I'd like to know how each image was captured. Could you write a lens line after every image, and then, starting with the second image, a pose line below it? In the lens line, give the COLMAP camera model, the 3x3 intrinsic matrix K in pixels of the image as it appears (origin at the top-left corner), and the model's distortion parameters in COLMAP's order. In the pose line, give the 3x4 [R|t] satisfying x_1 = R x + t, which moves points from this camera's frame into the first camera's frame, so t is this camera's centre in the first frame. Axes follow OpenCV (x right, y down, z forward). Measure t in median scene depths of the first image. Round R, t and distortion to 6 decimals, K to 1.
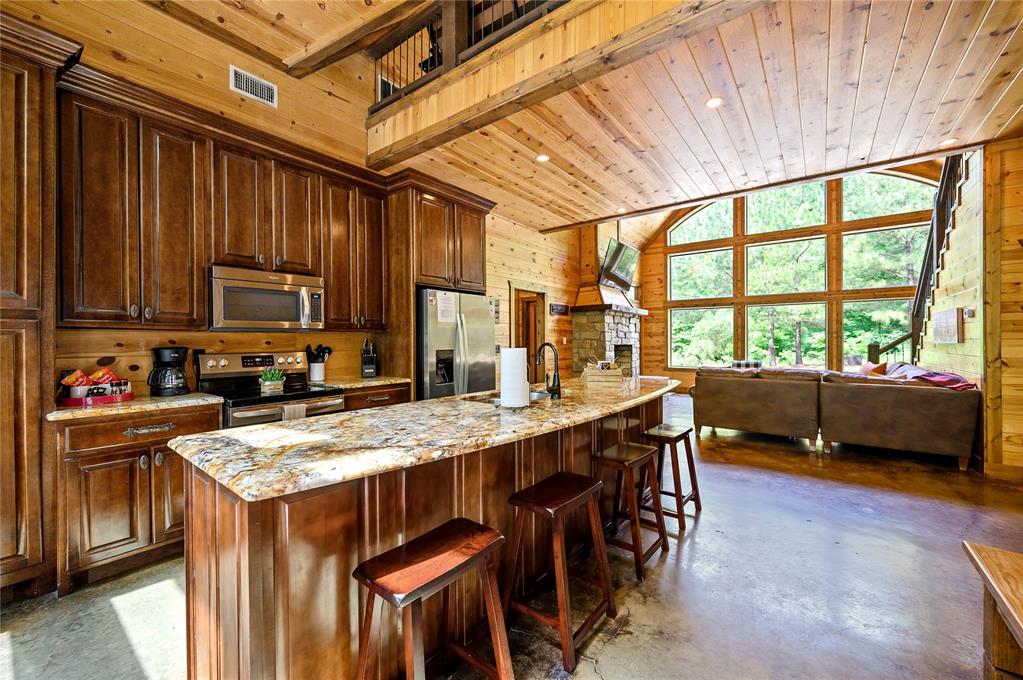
lens RADIAL K [[402.5, 0, 518.2], [0, 402.5, 338.9], [0, 0, 1]] dist [0.002138, 0.000503]
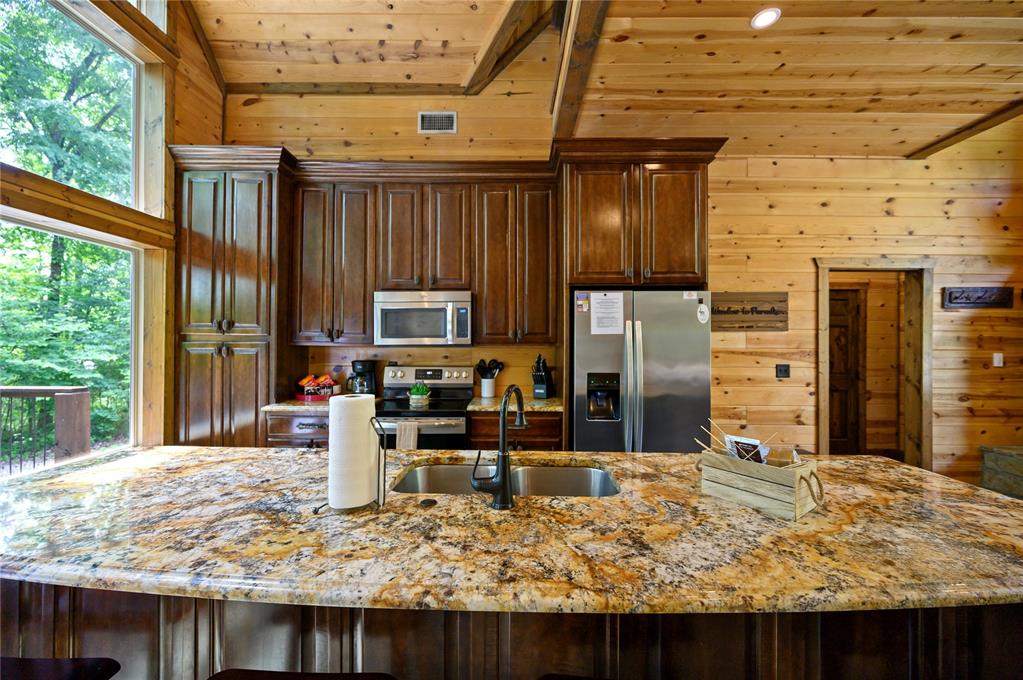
lens RADIAL K [[402.5, 0, 511.0], [0, 402.5, 342.8], [0, 0, 1]] dist [0.002138, 0.000503]
pose [[0.600797, 0.005536, -0.799383, 0.291786], [-0.005004, 0.999982, 0.003164, -0.027791], [0.799386, 0.002099, 0.600814, 0.434060]]
